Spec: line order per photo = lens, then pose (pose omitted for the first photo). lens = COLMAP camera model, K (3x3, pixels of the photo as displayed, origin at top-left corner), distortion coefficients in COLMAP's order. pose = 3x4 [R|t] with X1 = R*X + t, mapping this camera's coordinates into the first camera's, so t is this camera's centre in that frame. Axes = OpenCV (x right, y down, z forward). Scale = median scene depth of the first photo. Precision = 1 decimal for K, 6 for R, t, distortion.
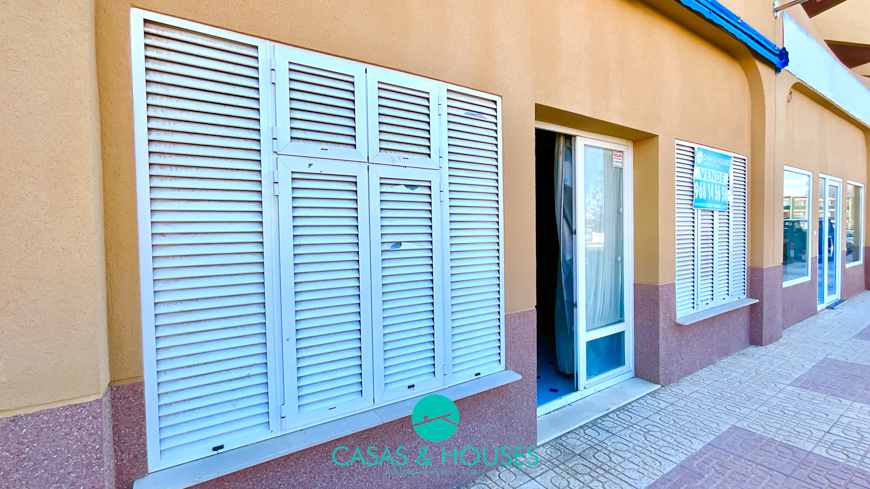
lens RADIAL K [[355.0, 0, 435.0], [0, 355.0, 244.5], [0, 0, 1]] dist [-0.001386, -0.000066]
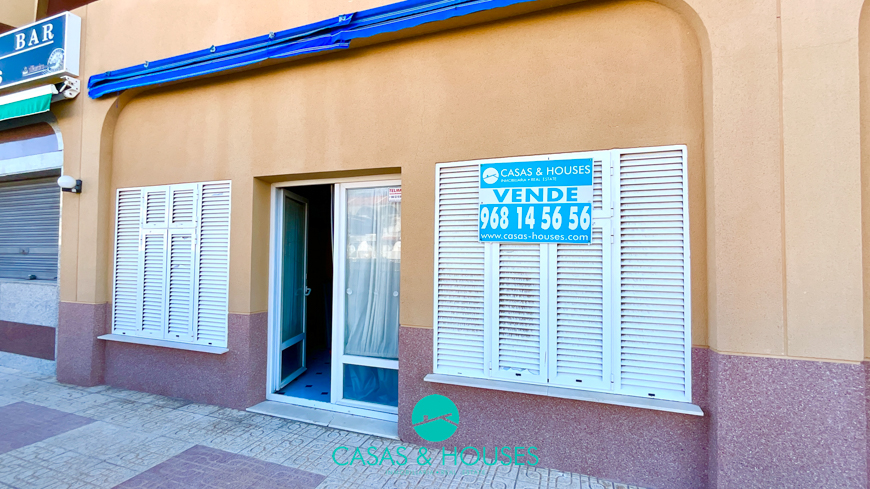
lens RADIAL K [[355.0, 0, 435.0], [0, 355.0, 244.5], [0, 0, 1]] dist [-0.001386, -0.000066]
pose [[0.638472, 0.006867, -0.769615, 1.813660], [-0.047049, 0.998438, -0.030123, -0.097000], [0.768206, 0.055443, 0.637798, 0.605568]]
